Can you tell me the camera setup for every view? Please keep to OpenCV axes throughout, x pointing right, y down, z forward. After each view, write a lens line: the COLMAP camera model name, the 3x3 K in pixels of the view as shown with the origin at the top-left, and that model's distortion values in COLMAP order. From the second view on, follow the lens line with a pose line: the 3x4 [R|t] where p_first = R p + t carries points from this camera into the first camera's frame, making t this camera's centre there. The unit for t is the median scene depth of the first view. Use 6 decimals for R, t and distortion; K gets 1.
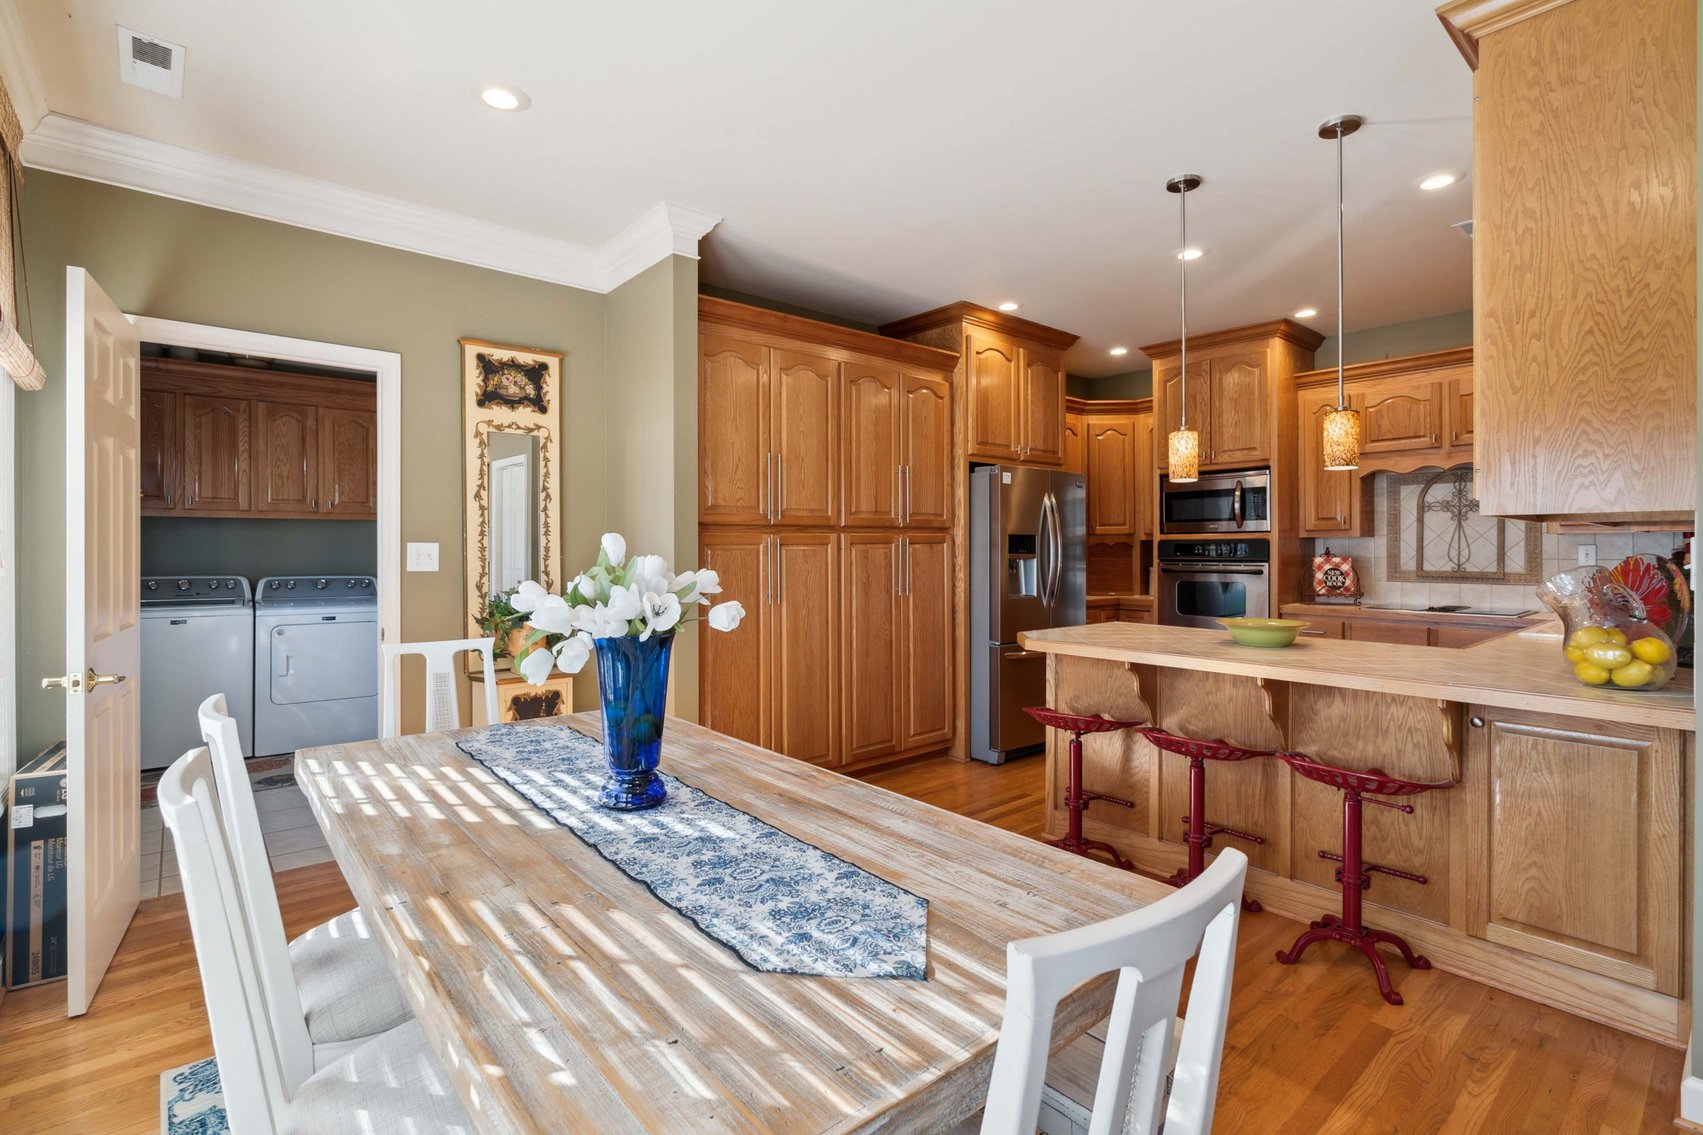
lens RADIAL K [[785.7, 0, 851.9], [0, 785.7, 554.3], [0, 0, 1]] dist [0.000186, 0.000172]
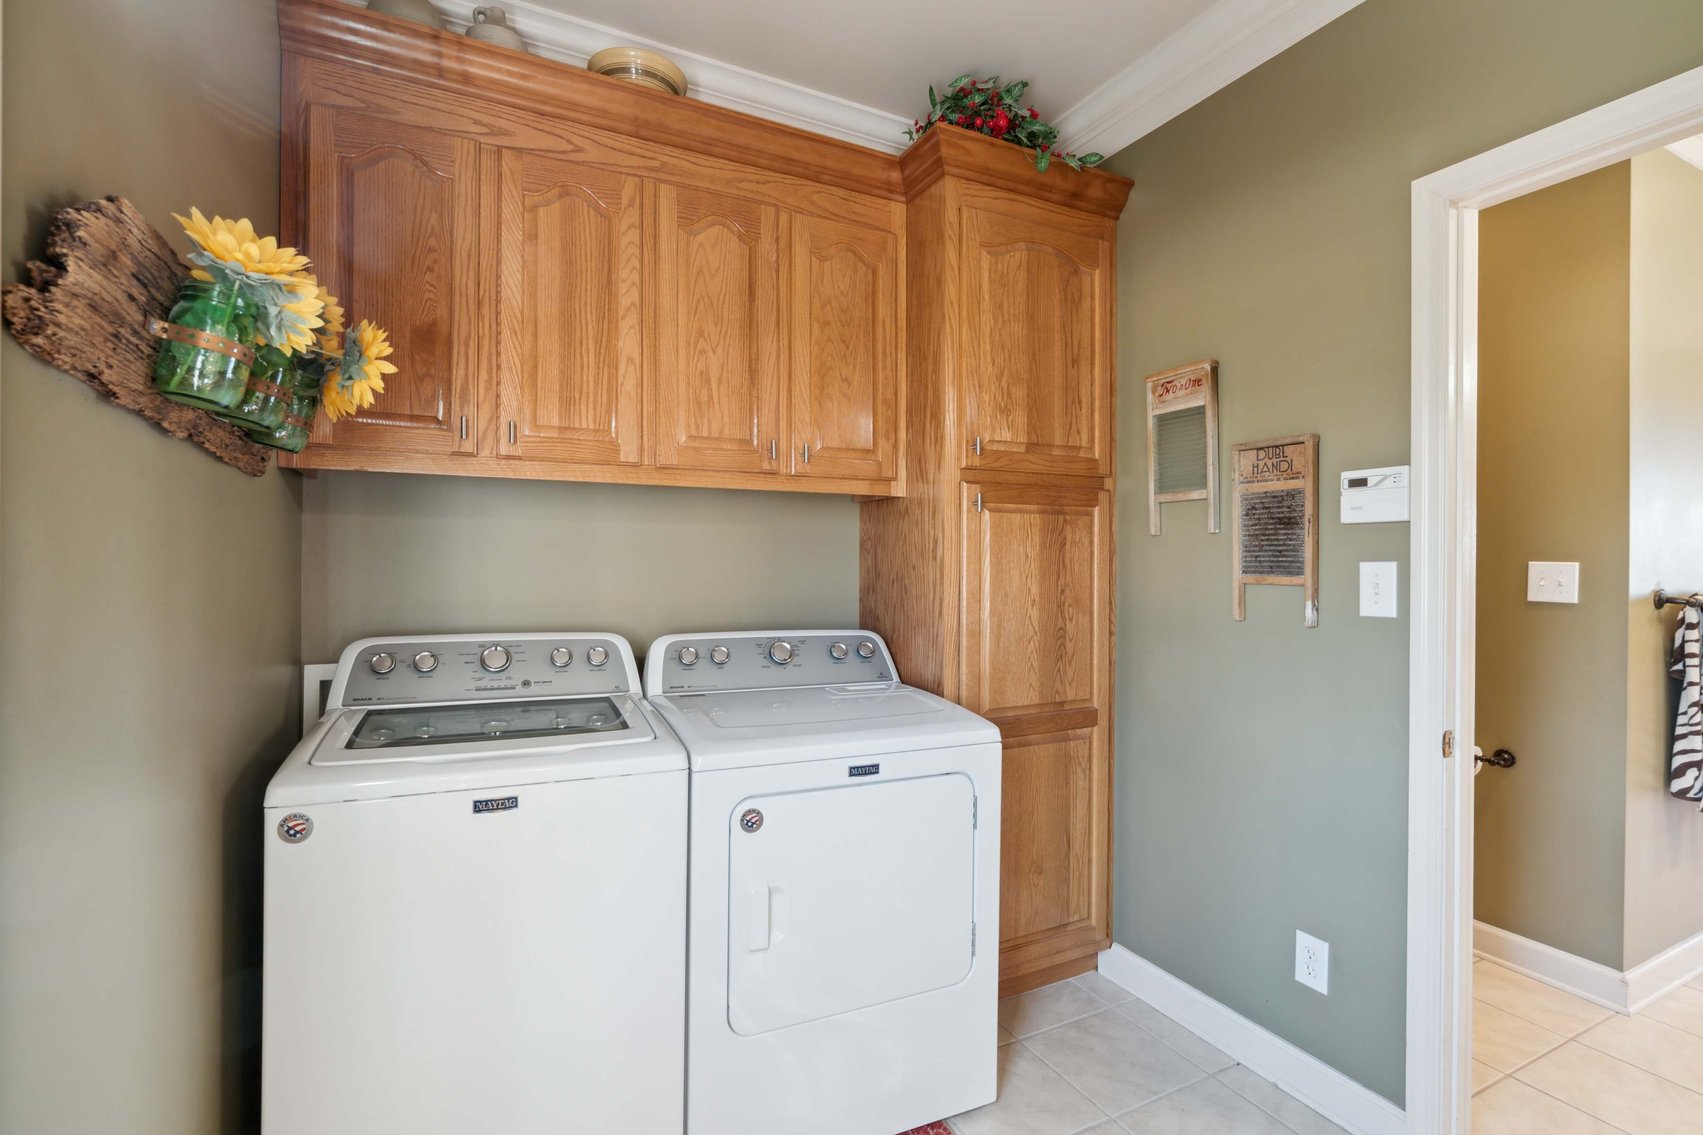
lens RADIAL K [[785.7, 0, 853.0], [0, 785.7, 571.1], [0, 0, 1]] dist [0.000186, 0.000172]
pose [[0.968808, -0.000692, -0.247811, -0.573334], [-0.000442, 0.999990, -0.004517, -0.001782], [0.247812, 0.004486, 0.968798, 0.656511]]
